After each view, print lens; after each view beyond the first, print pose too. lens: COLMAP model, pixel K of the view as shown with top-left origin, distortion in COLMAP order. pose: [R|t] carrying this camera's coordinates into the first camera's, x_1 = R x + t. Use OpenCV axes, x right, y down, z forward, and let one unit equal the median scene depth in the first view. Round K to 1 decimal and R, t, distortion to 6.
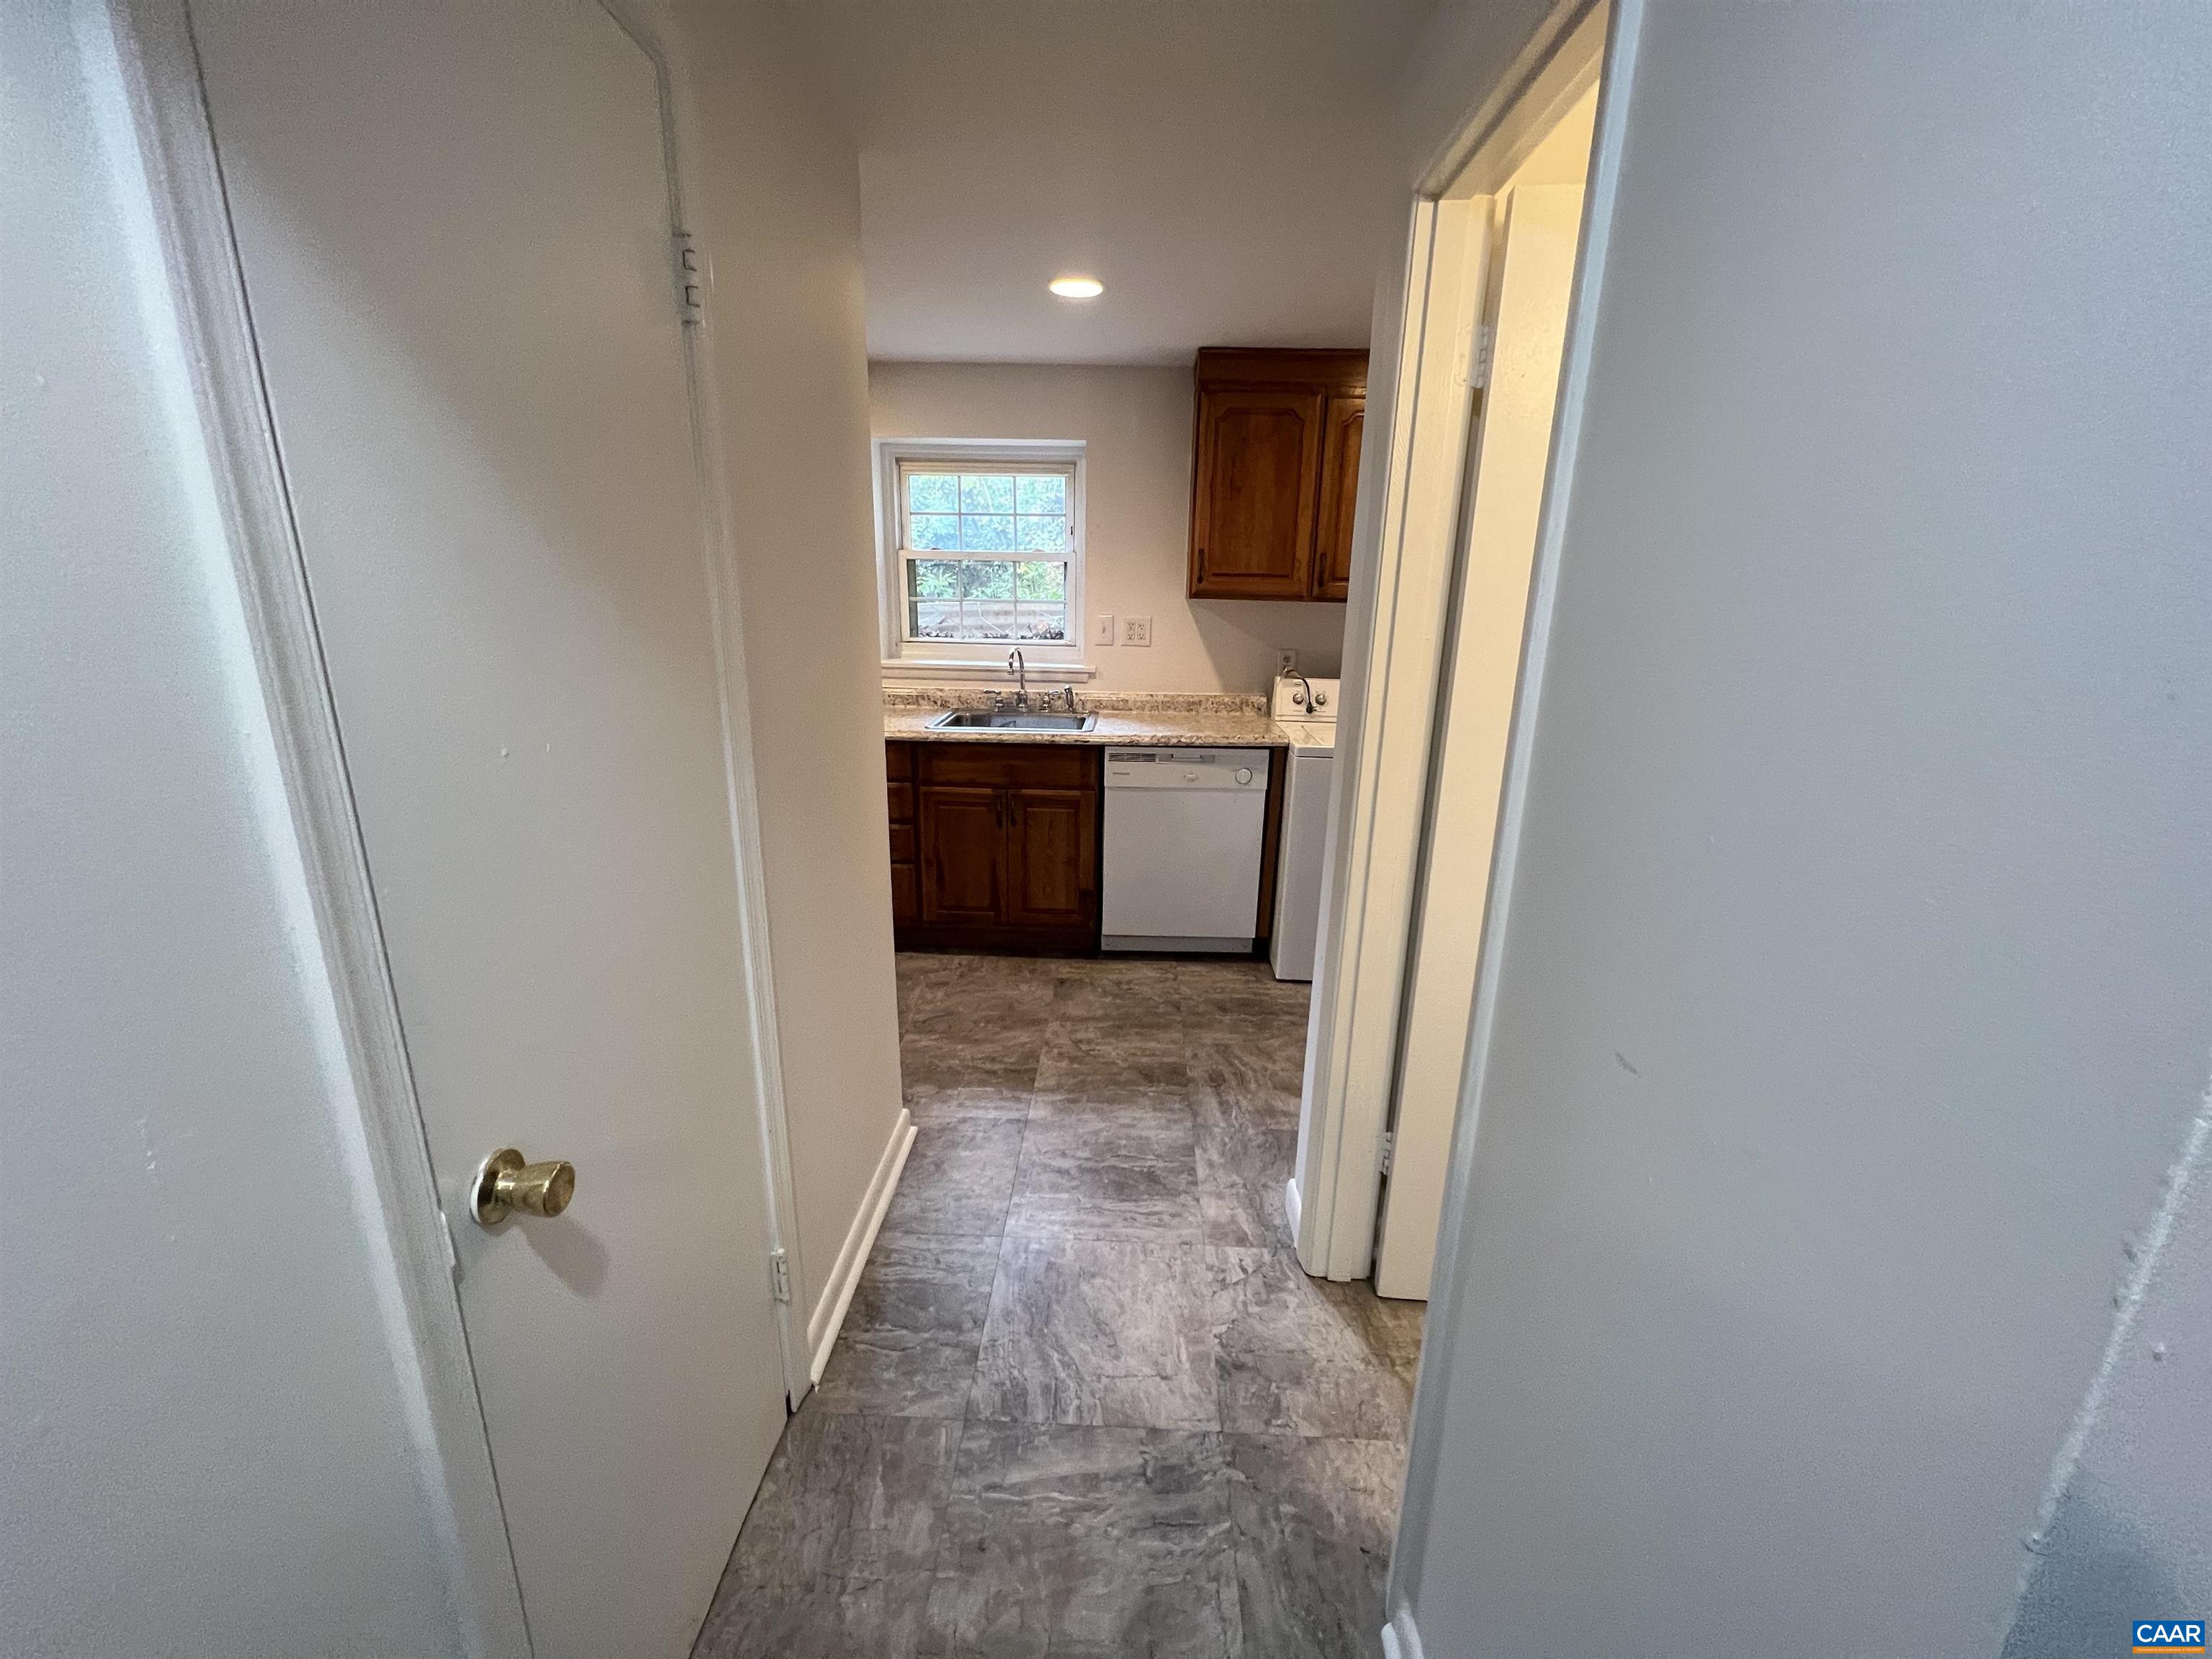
lens RADIAL K [[885.8, 0, 1103.2], [0, 885.8, 835.7], [0, 0, 1]] dist [-0.000358, -0.000277]
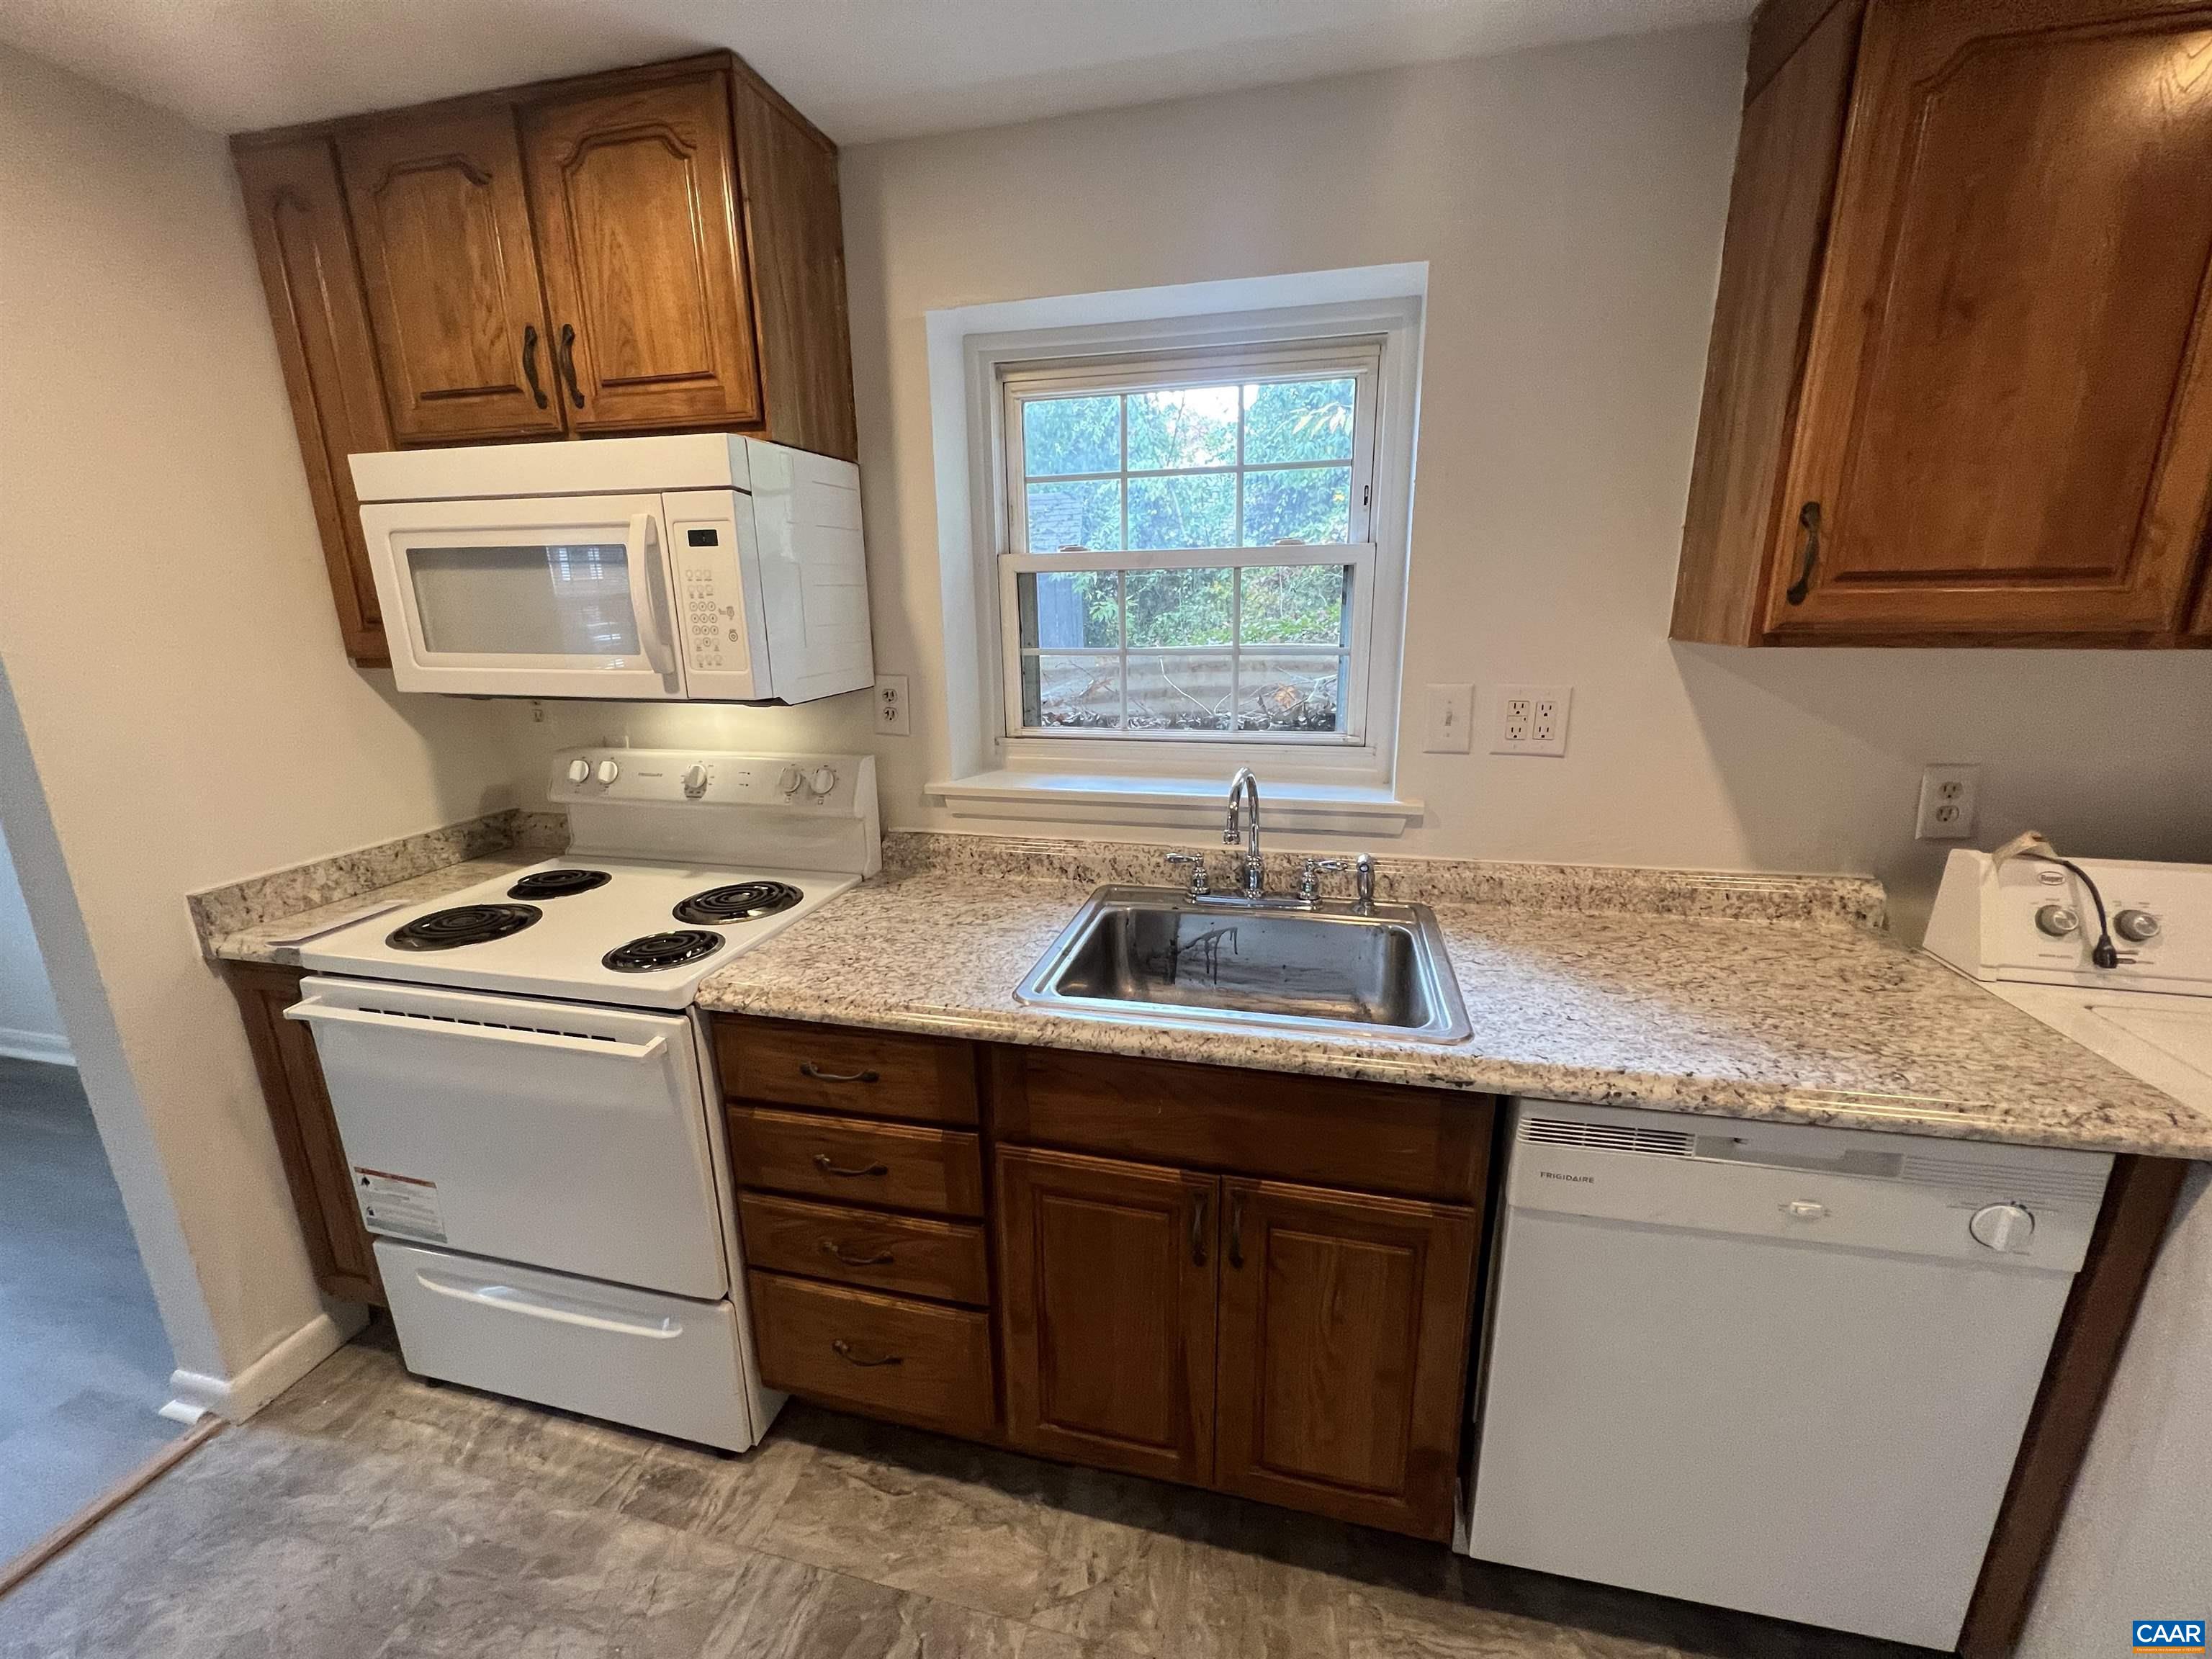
lens RADIAL K [[885.8, 0, 1105.3], [0, 885.8, 837.5], [0, 0, 1]] dist [-0.000358, -0.000277]
pose [[0.979664, 0.019262, -0.199719, -0.083610], [-0.023102, 0.999590, -0.016916, -0.183083], [0.199311, 0.021186, 0.979707, 0.615206]]
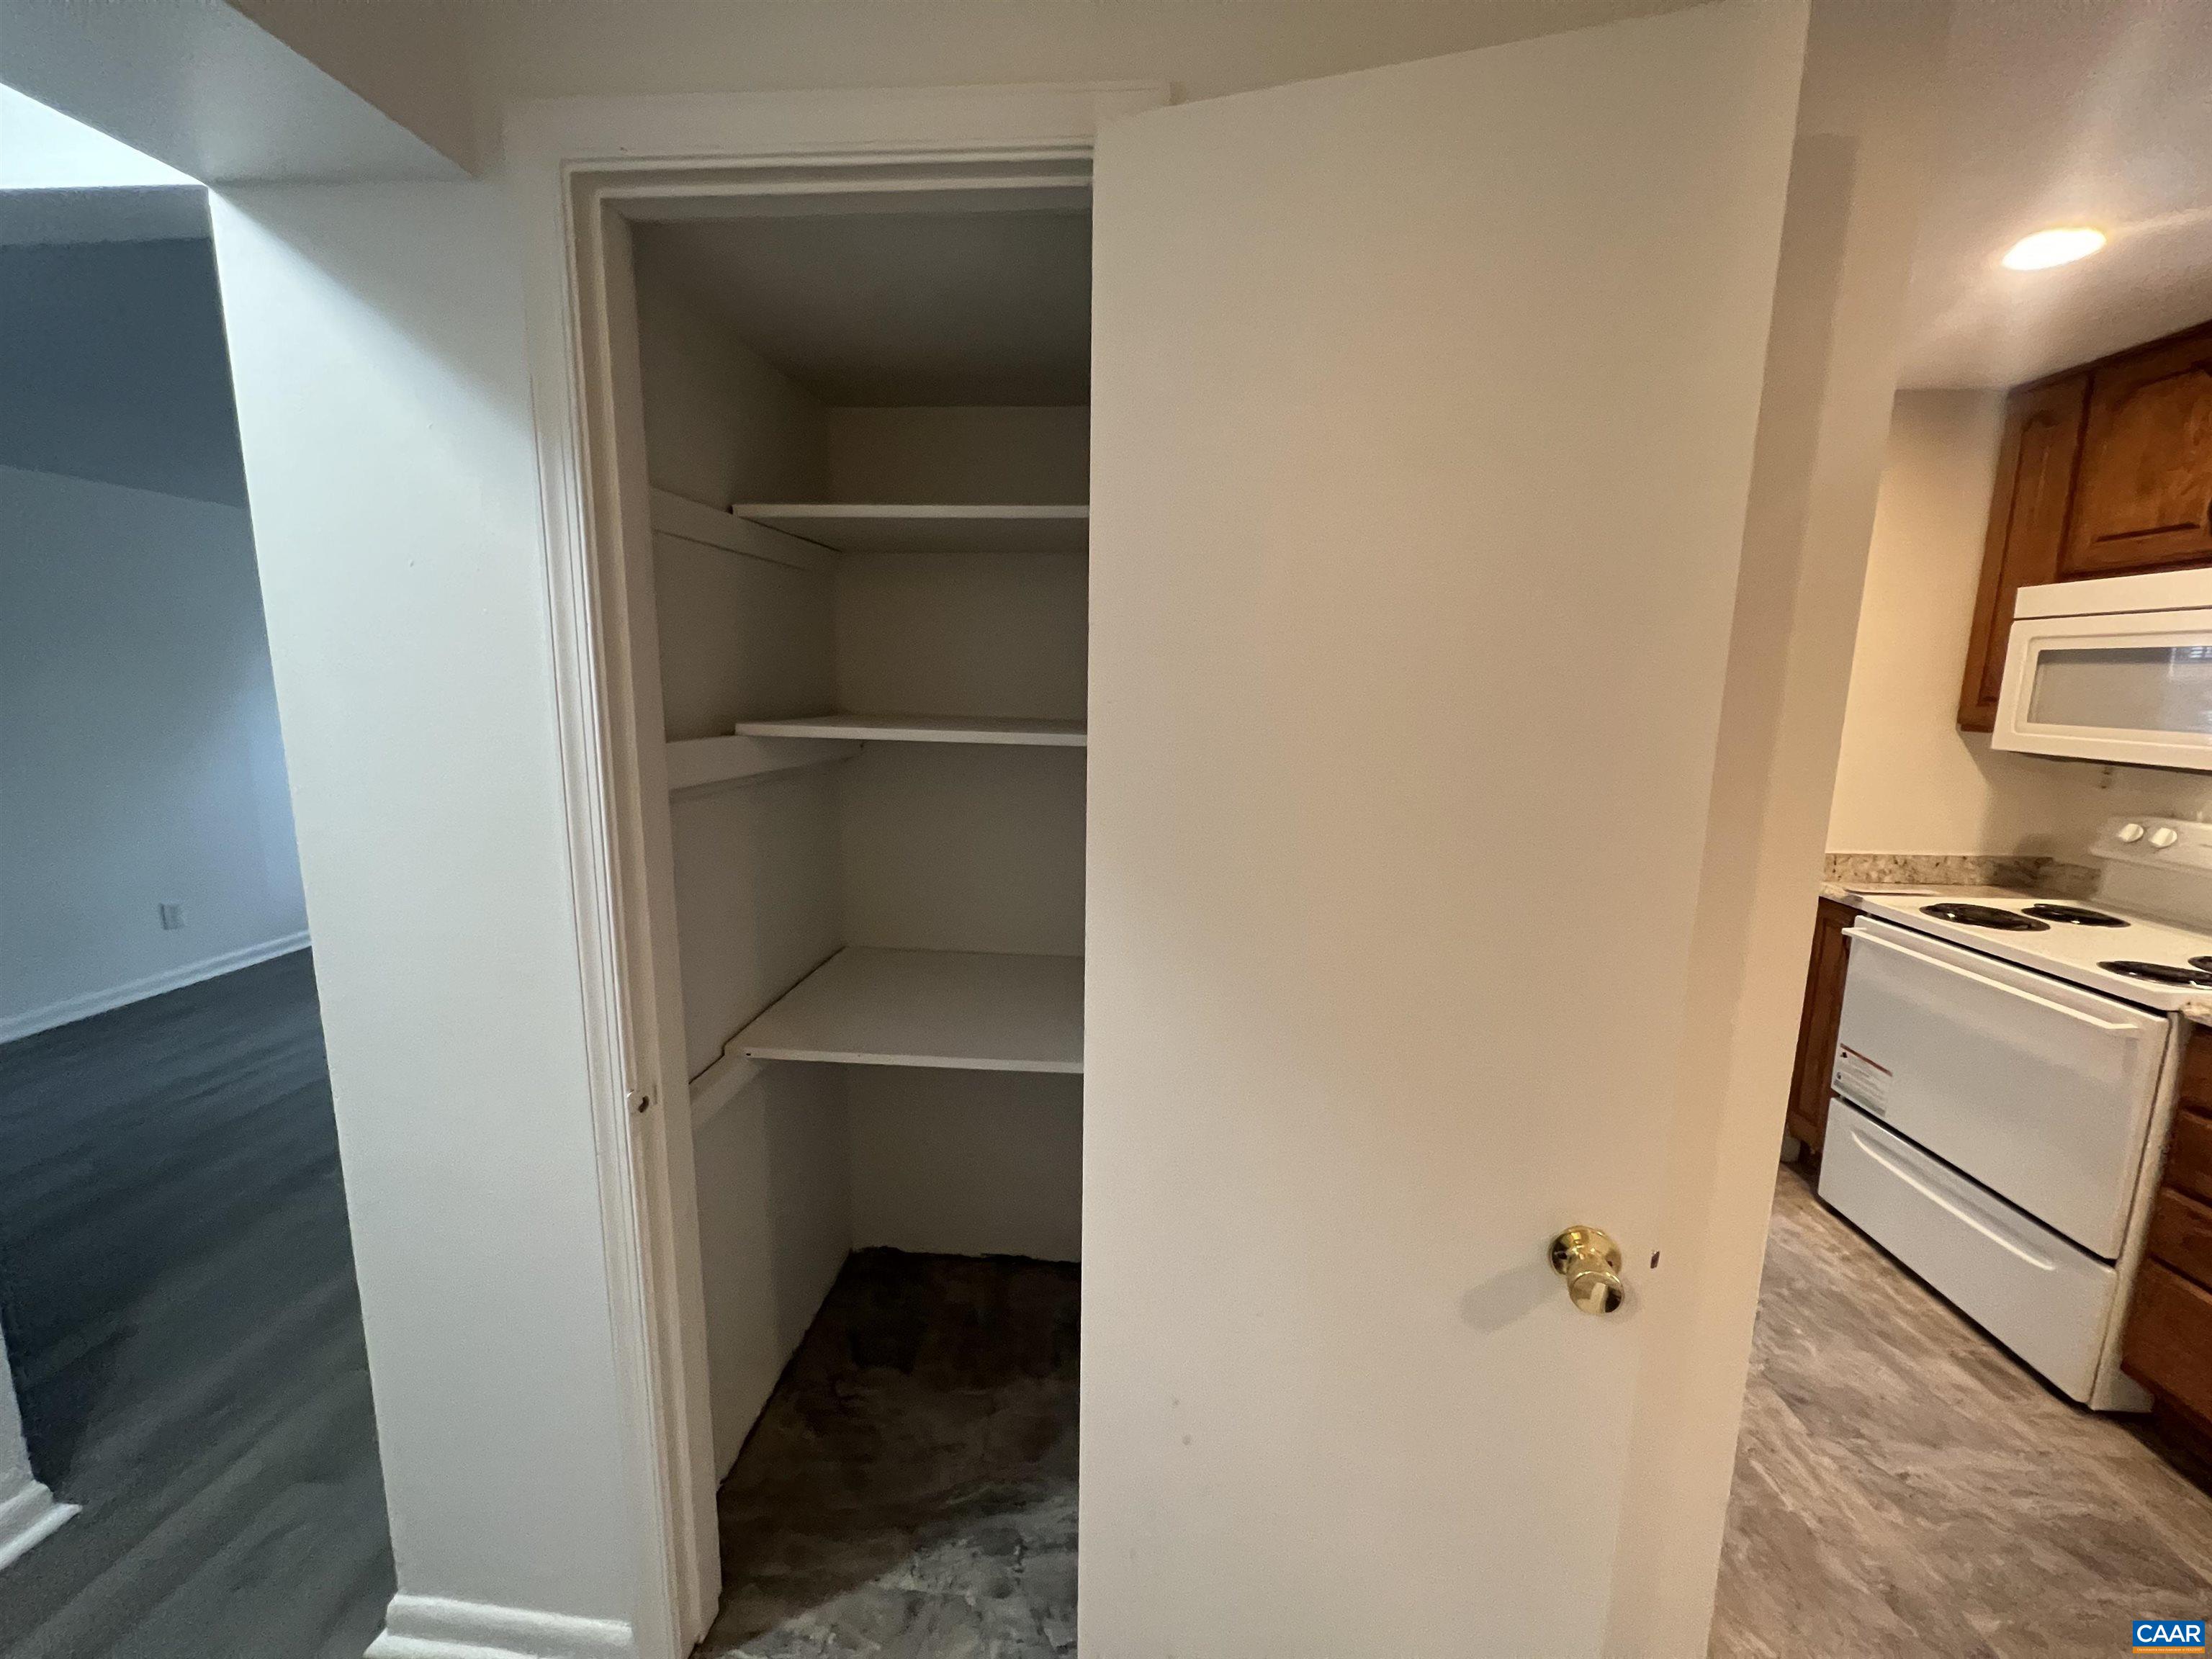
lens RADIAL K [[885.8, 0, 1098.5], [0, 885.8, 823.9], [0, 0, 1]] dist [-0.000358, -0.000277]
pose [[-0.041883, 0.137997, -0.989547, 0.158943], [-0.283883, 0.947952, 0.144212, -0.107980], [0.957944, 0.286956, -0.000528, 0.360935]]
